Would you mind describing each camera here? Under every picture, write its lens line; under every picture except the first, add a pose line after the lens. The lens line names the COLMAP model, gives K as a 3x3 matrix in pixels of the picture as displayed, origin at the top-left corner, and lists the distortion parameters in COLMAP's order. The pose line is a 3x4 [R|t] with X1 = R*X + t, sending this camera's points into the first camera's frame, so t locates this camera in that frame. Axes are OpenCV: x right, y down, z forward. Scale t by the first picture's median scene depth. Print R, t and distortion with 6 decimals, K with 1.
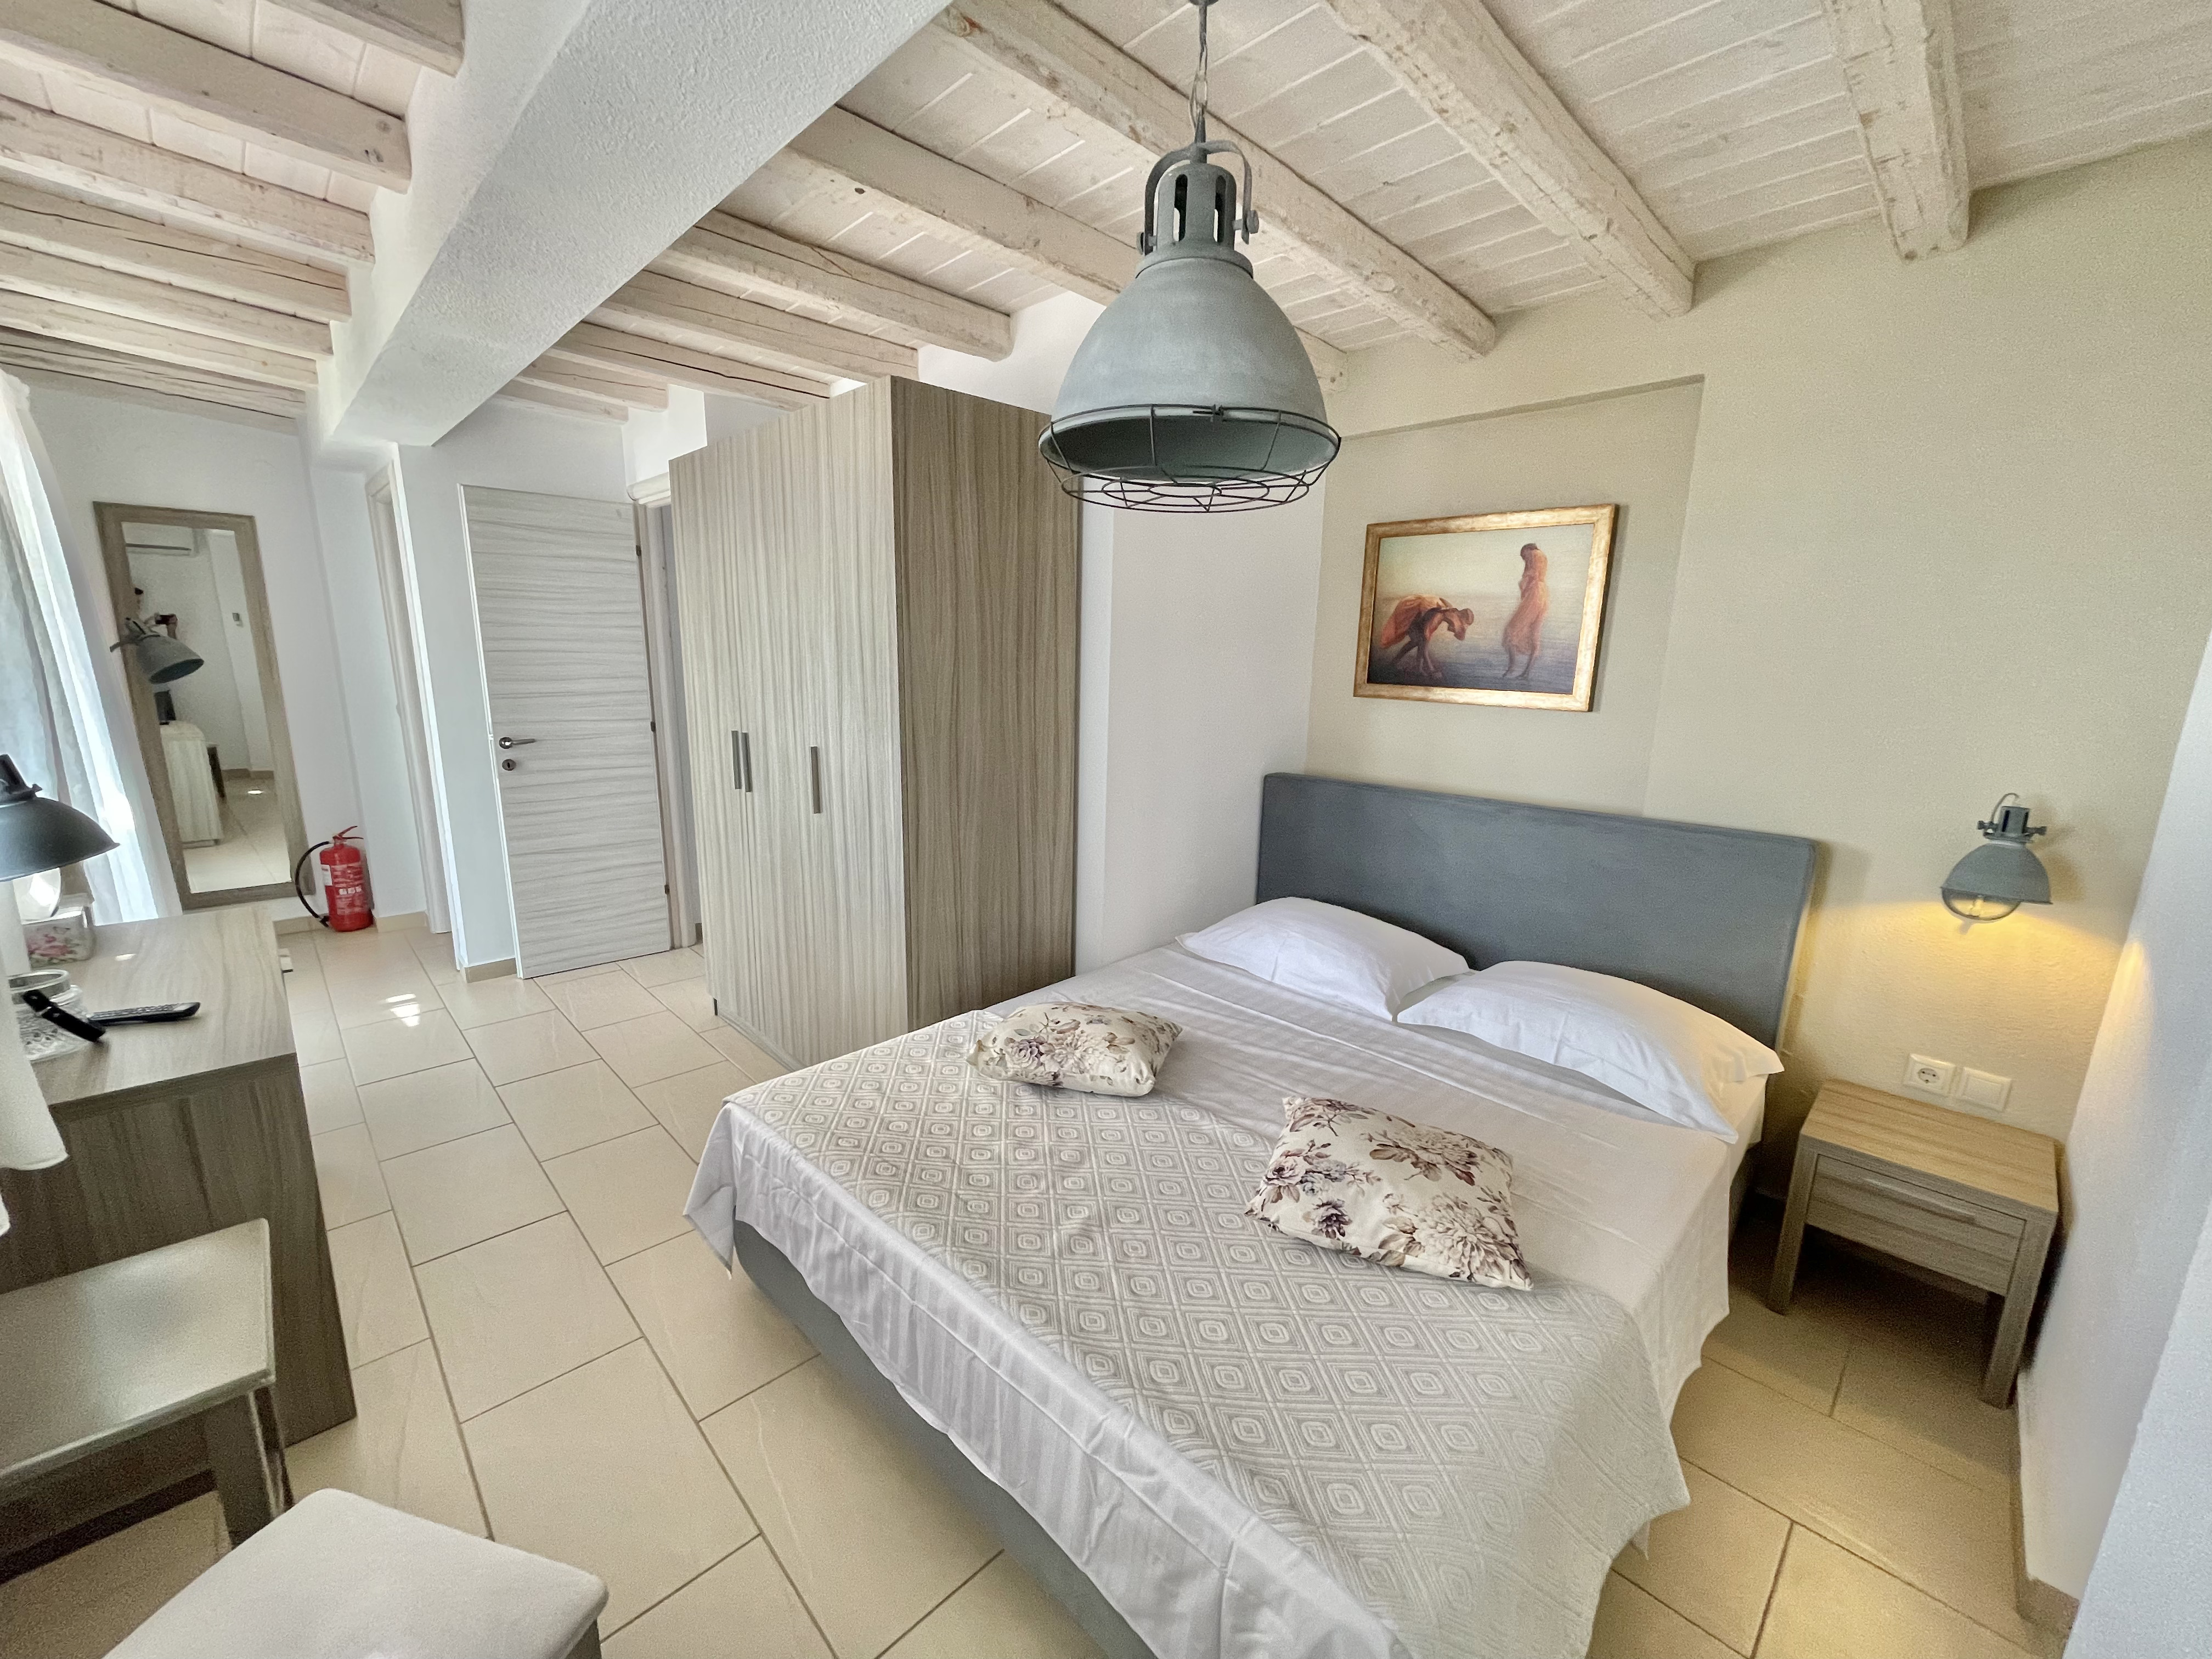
lens RADIAL K [[889.4, 0, 1105.4], [0, 889.4, 832.7], [0, 0, 1]] dist [0.002099, -0.000199]
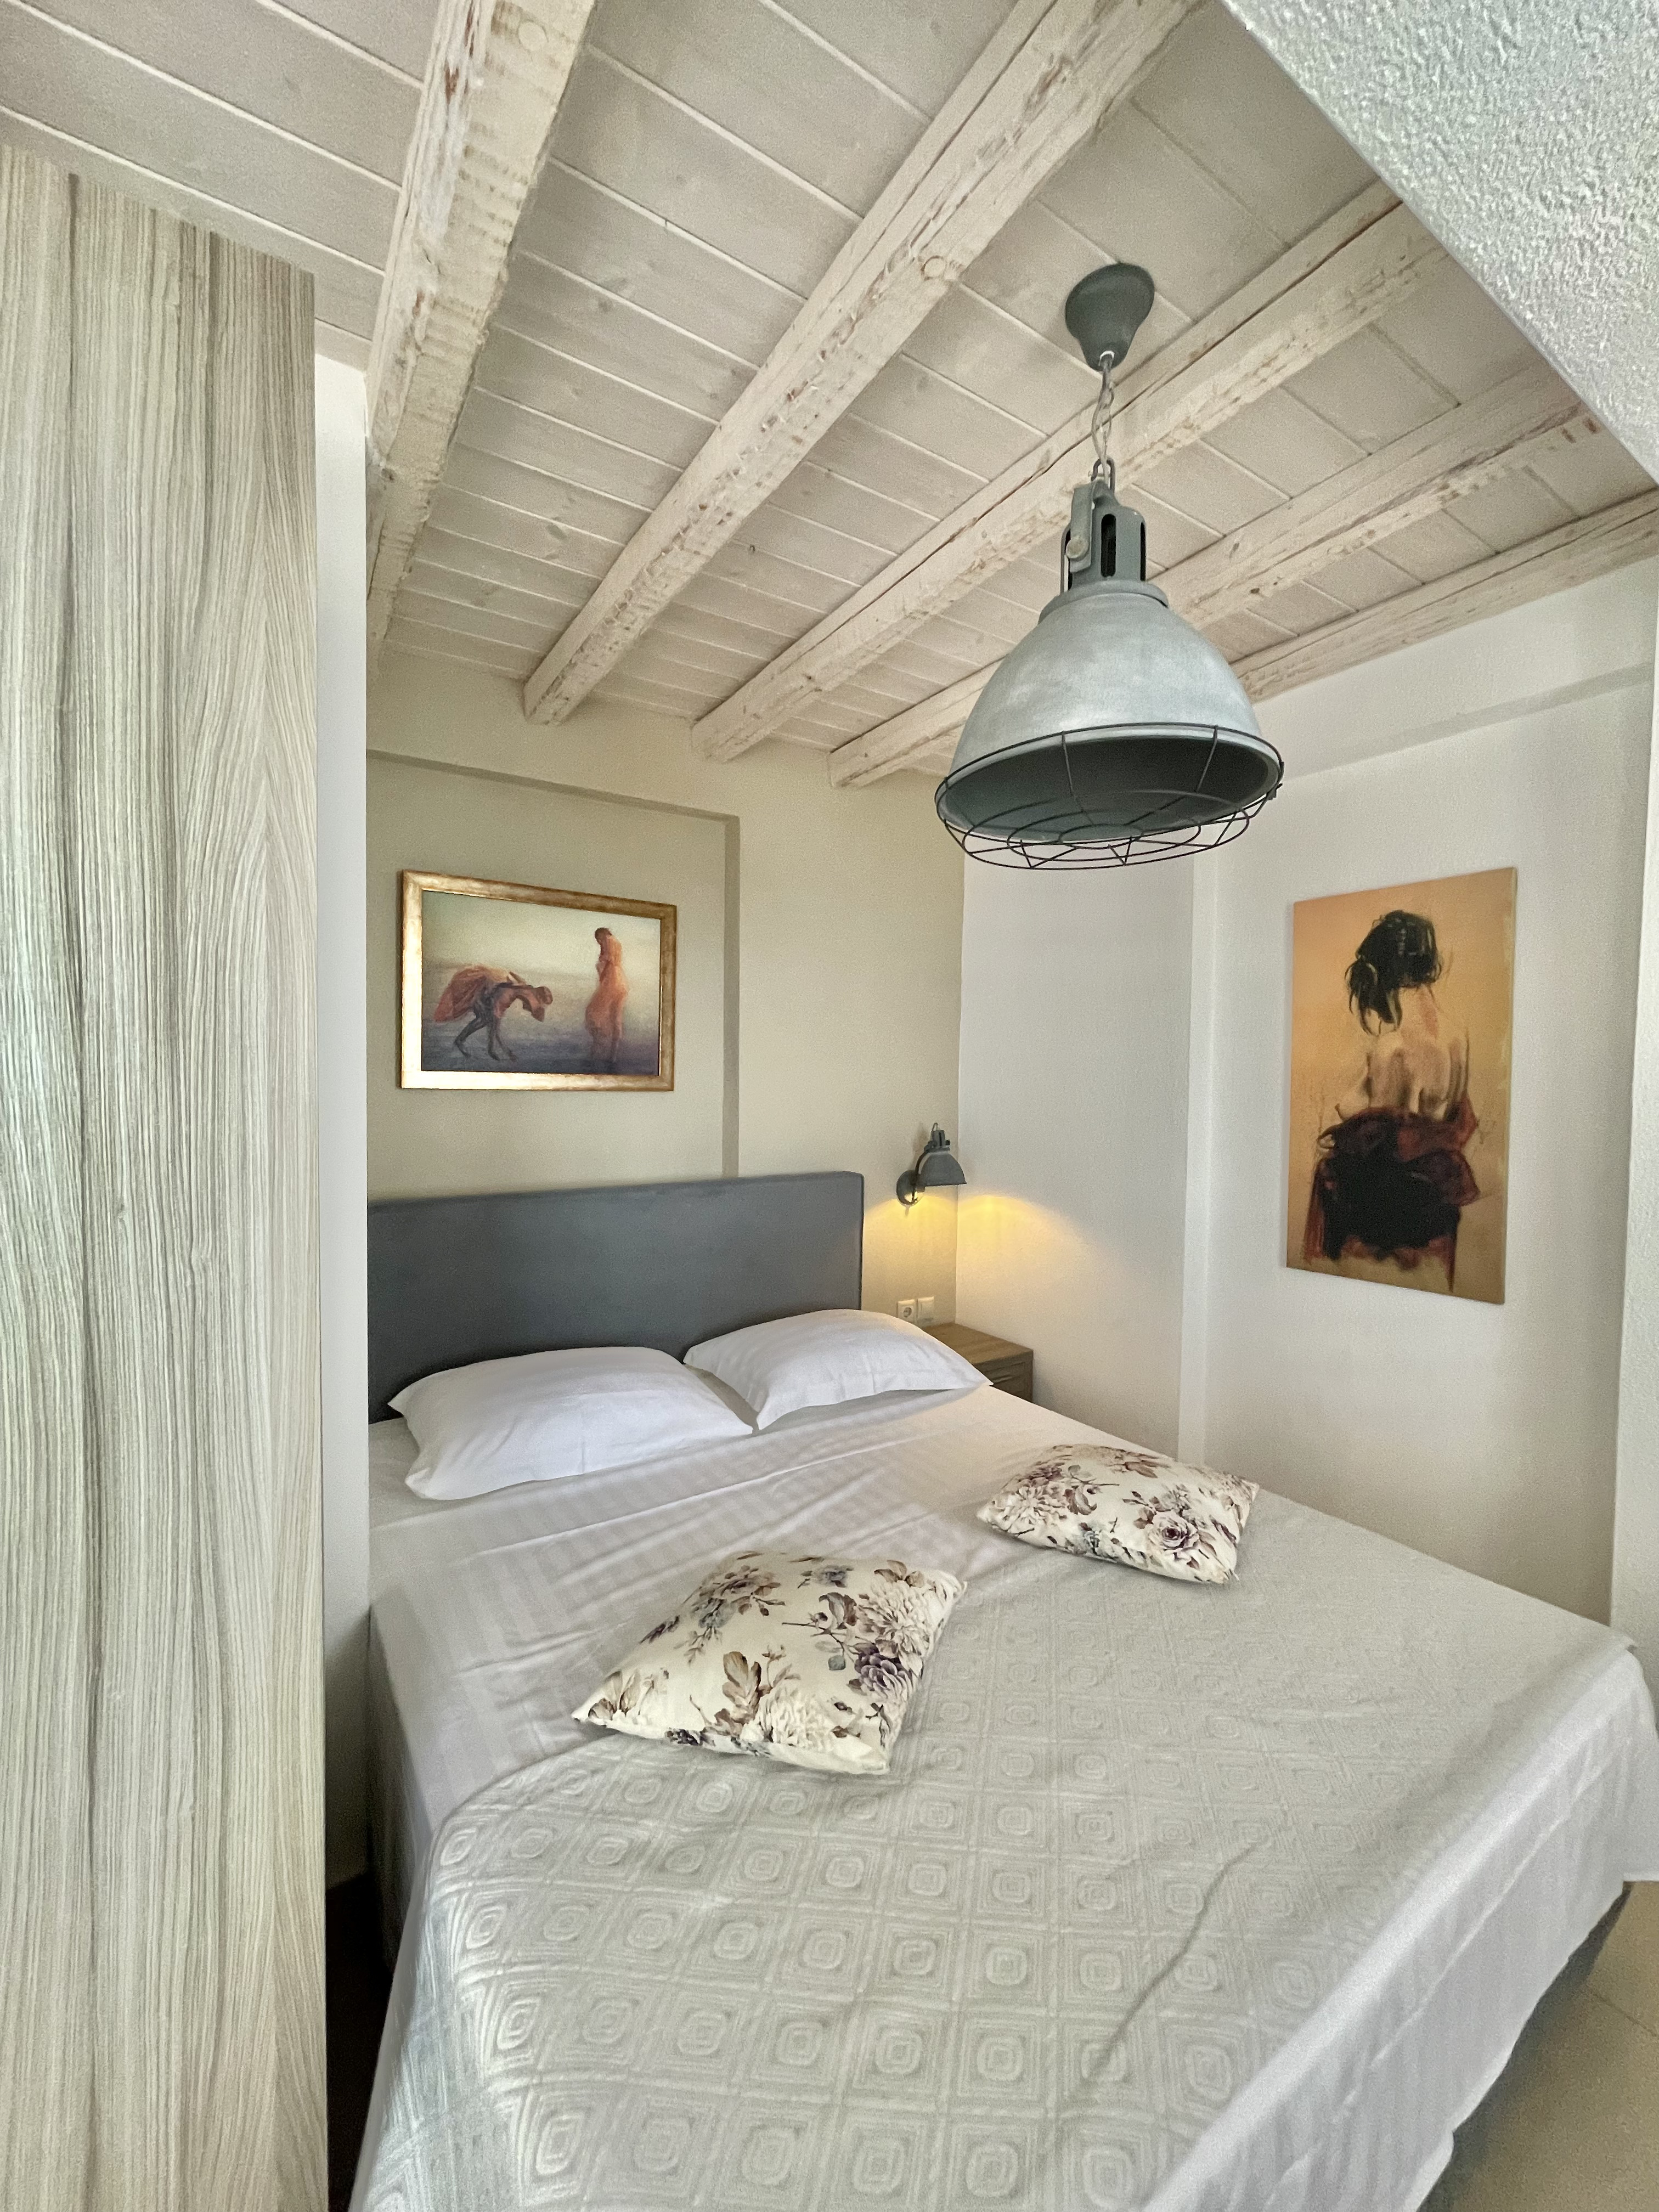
lens RADIAL K [[889.4, 0, 823.6], [0, 889.4, 1102.5], [0, 0, 1]] dist [0.002099, -0.000199]
pose [[0.202601, -0.048246, 0.978072, -0.528801], [0.190924, 0.981565, 0.008869, -0.110475], [-0.960469, 0.184941, 0.208077, 0.690912]]
